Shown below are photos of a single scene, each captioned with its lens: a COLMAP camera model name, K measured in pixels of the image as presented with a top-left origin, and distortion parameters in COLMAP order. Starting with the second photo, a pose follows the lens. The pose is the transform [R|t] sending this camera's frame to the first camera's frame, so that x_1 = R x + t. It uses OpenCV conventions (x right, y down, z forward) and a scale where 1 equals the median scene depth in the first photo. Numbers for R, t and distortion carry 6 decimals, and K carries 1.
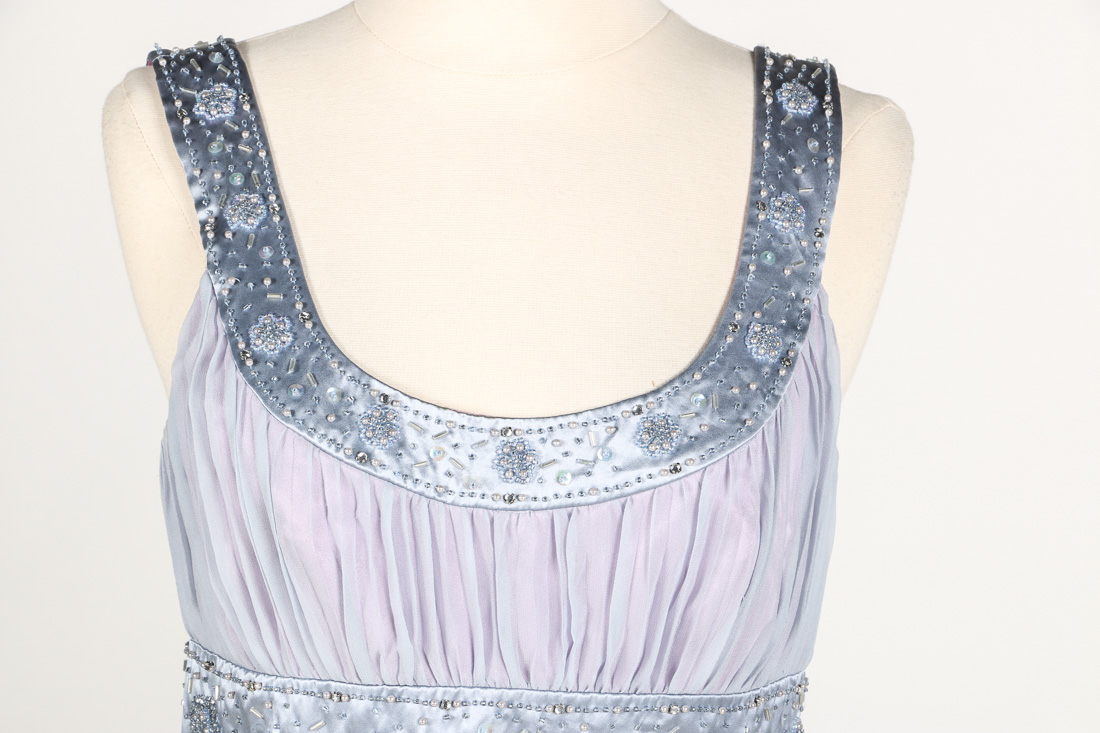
lens RADIAL K [[4598.8, 0, 549.5], [0, 4598.8, 367.0], [0, 0, 1]] dist [0.821213, 0.000000]
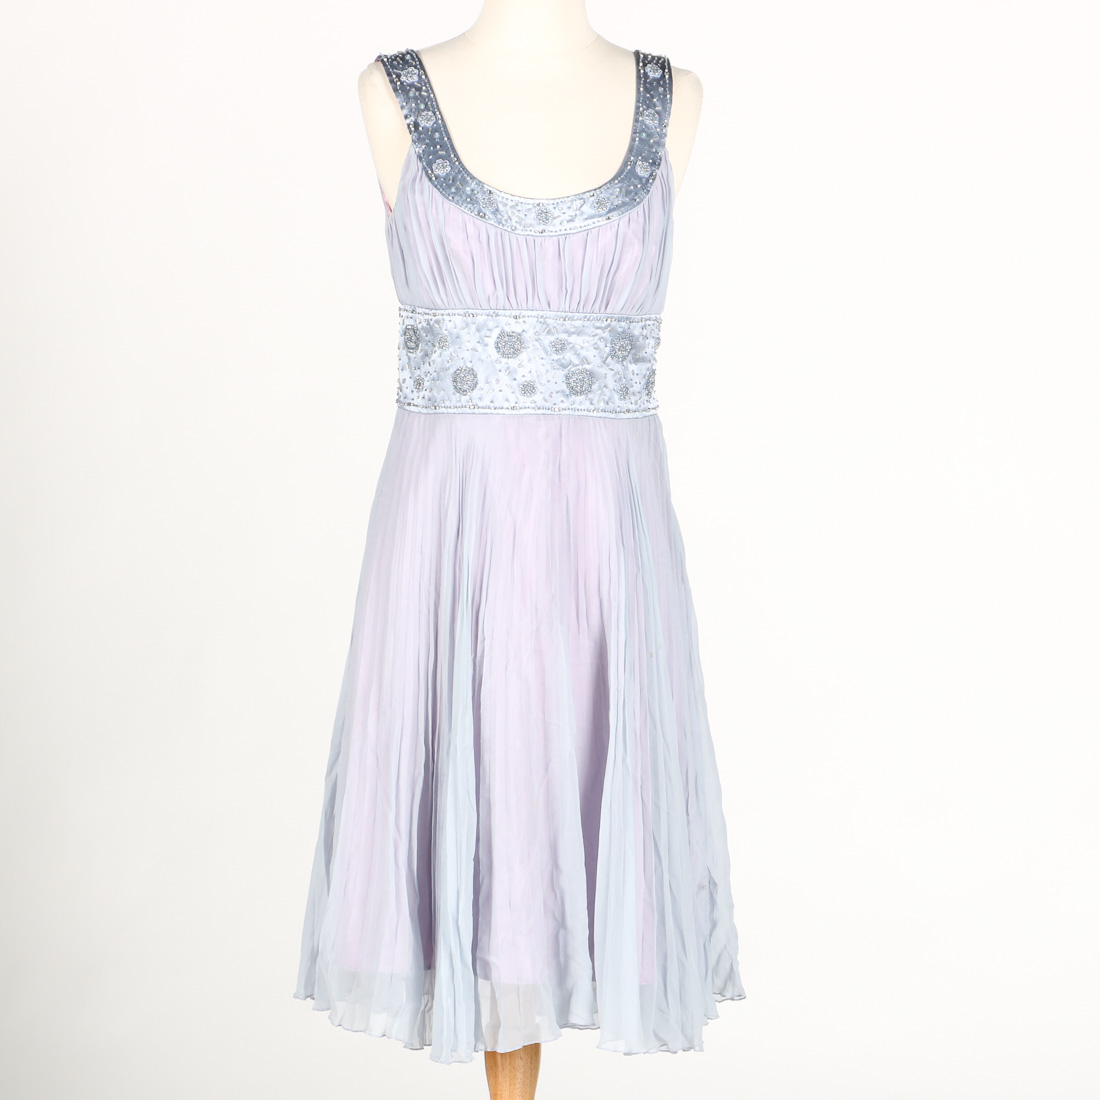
lens RADIAL K [[5839.4, 0, 551.0], [0, 5839.4, 549.4], [0, 0, 1]] dist [0.974251, 0.000000]
pose [[0.998744, -0.017309, 0.047011, -0.150471], [0.018025, 0.999727, -0.014858, 0.239906], [-0.046741, 0.015687, 0.998784, -2.080117]]
